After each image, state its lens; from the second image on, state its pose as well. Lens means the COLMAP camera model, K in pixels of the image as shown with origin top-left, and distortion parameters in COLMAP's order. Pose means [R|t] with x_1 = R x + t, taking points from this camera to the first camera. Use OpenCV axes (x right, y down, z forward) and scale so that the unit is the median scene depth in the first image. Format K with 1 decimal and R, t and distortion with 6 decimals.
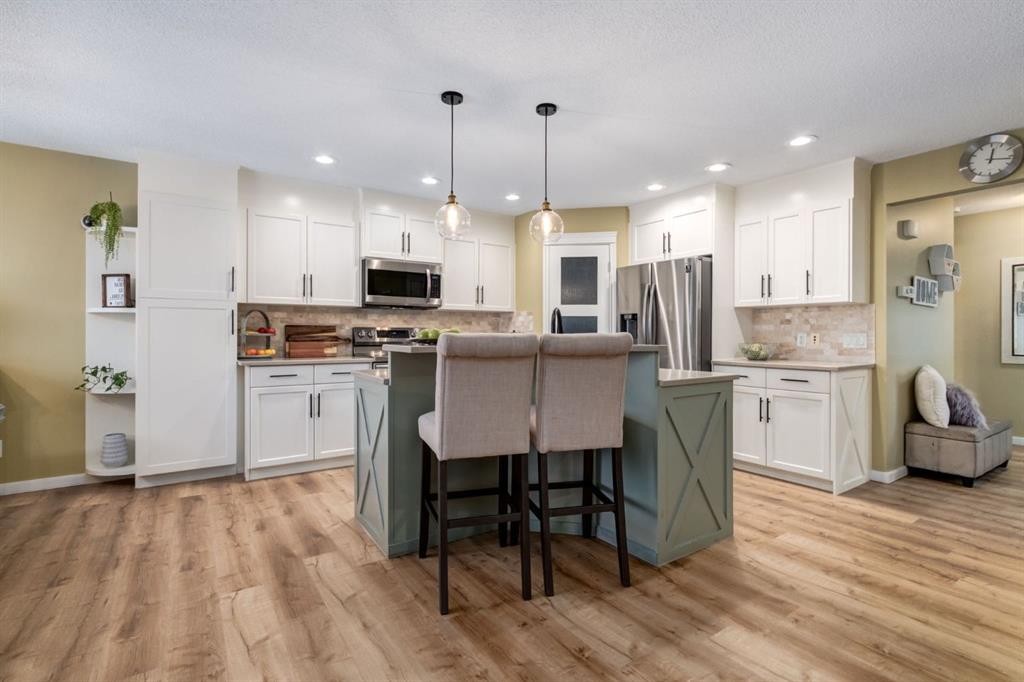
lens RADIAL K [[484.3, 0, 511.8], [0, 484.3, 338.7], [0, 0, 1]] dist [-0.001221, -0.001517]
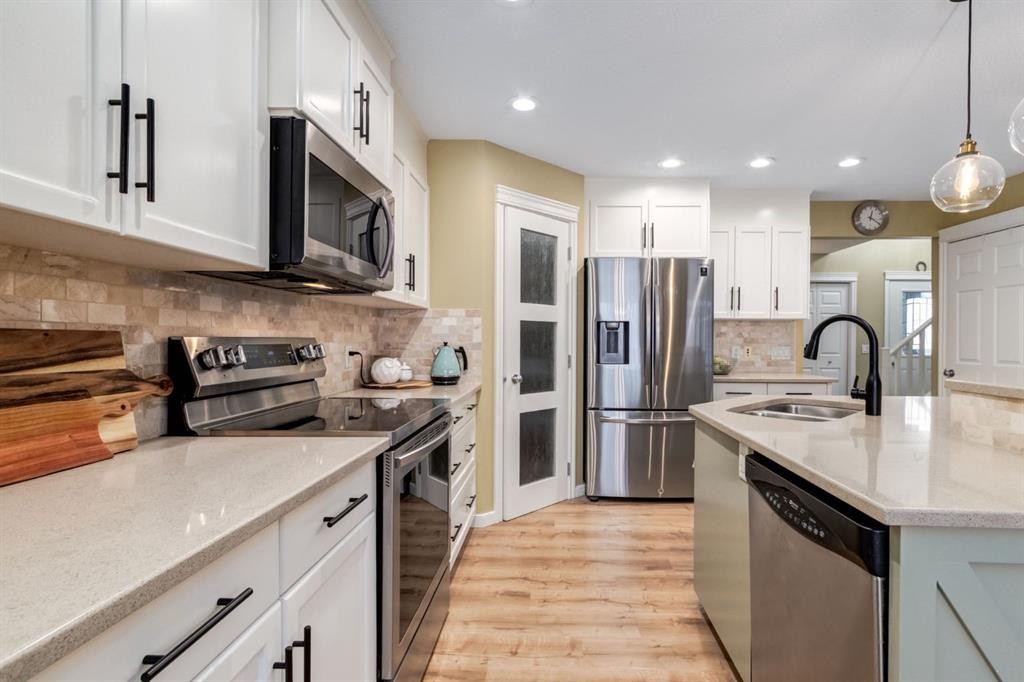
lens RADIAL K [[484.3, 0, 546.2], [0, 484.3, 350.8], [0, 0, 1]] dist [-0.001221, -0.001517]
pose [[0.570694, -0.017879, 0.820968, -0.458951], [0.002479, 0.999796, 0.020050, -0.021528], [-0.821159, -0.009407, 0.570622, 0.685401]]
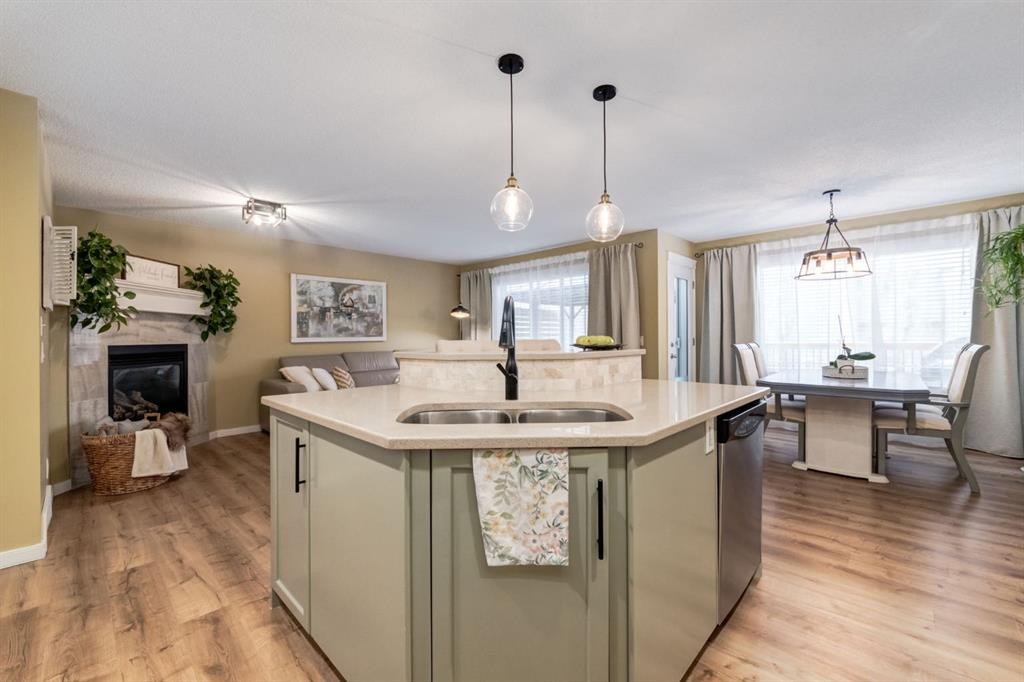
lens RADIAL K [[414.0, 0, 505.1], [0, 414.0, 335.2], [0, 0, 1]] dist [-0.009405, -0.000461]
pose [[-0.981275, 0.004316, -0.192564, 0.137858], [0.003396, 0.999981, 0.005107, -0.014488], [0.192582, 0.004357, -0.981271, 1.058245]]
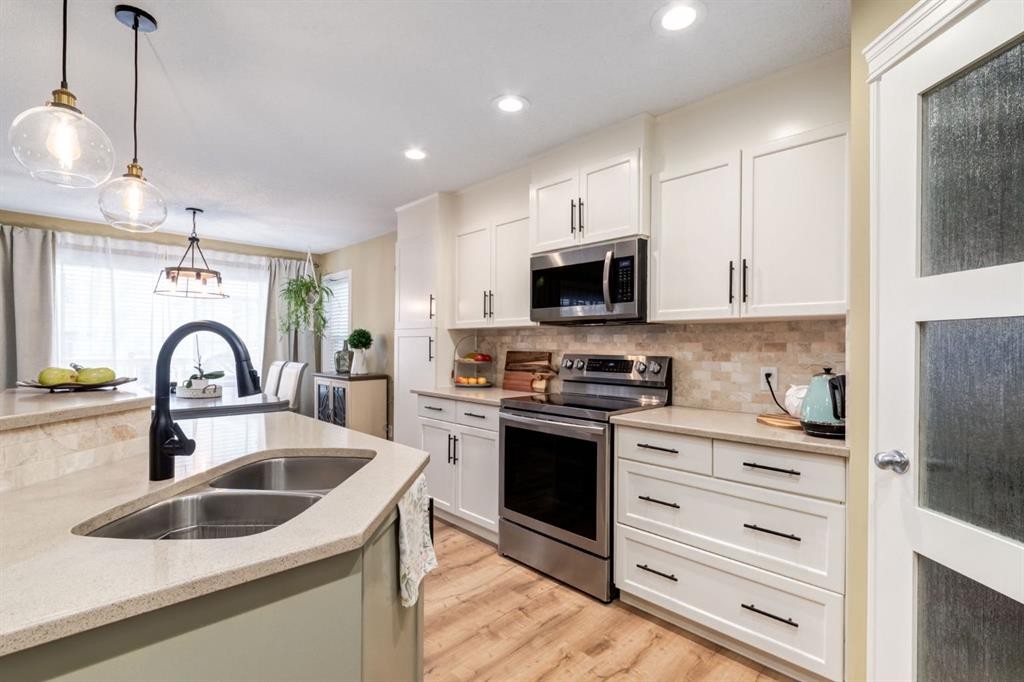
lens RADIAL K [[484.3, 0, 509.0], [0, 484.3, 343.3], [0, 0, 1]] dist [-0.001221, -0.001517]
pose [[0.165543, -0.006138, -0.986184, 0.371506], [-0.016979, 0.999815, -0.009073, -0.033230], [0.986056, 0.018246, 0.165408, 0.838845]]
